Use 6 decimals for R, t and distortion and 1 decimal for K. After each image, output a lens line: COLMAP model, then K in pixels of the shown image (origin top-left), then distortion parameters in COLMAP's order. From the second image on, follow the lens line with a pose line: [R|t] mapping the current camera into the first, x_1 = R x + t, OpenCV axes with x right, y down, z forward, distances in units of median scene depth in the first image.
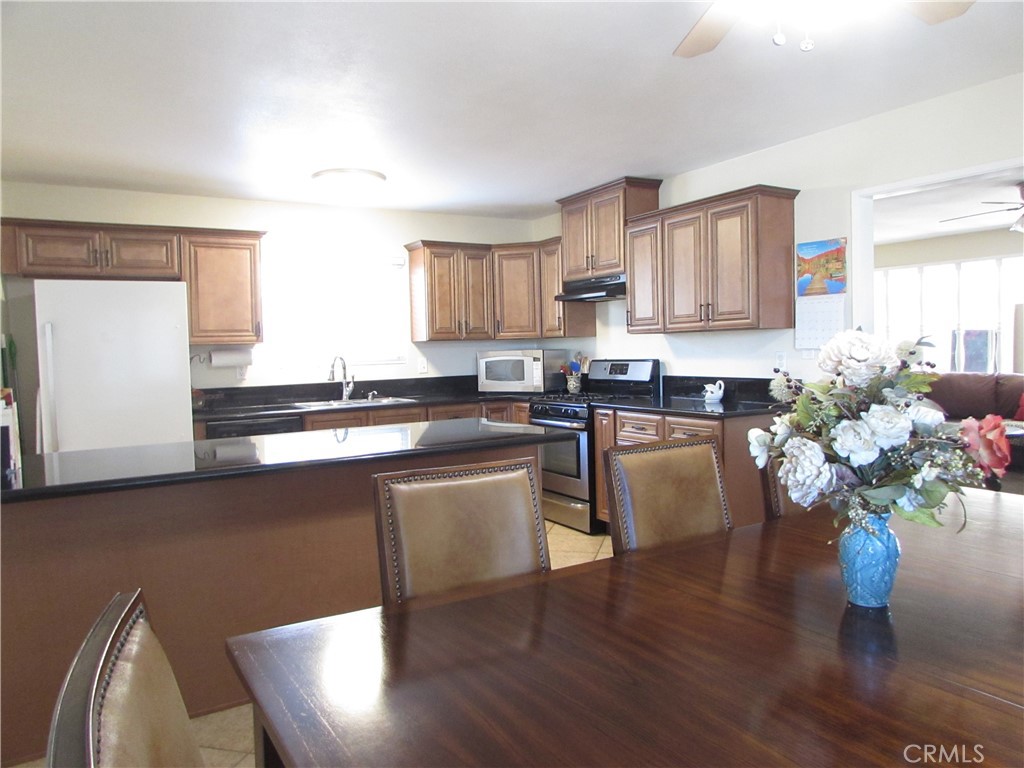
lens RADIAL K [[724.1, 0, 510.7], [0, 724.1, 383.7], [0, 0, 1]] dist [-0.038881, 0.021125]
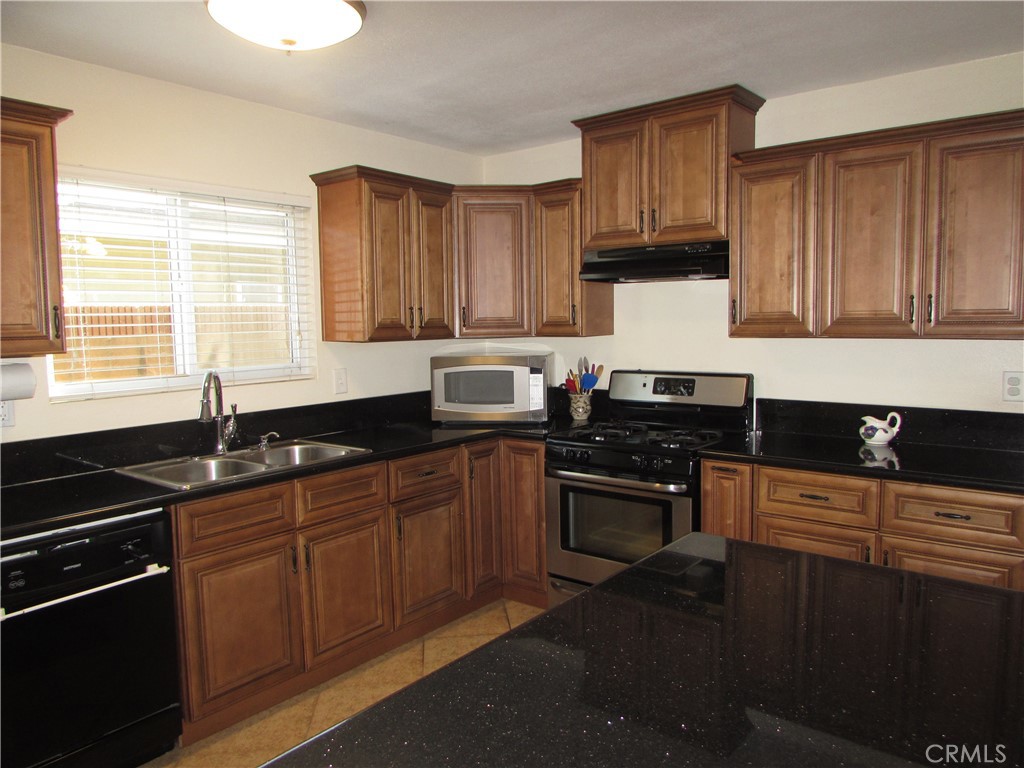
lens RADIAL K [[724.1, 0, 512.7], [0, 724.1, 379.0], [0, 0, 1]] dist [-0.038881, 0.021125]
pose [[0.936641, -0.015815, 0.349932, -0.211953], [0.006981, 0.999625, 0.026490, -0.044261], [-0.350220, -0.022369, 0.936400, 0.420653]]
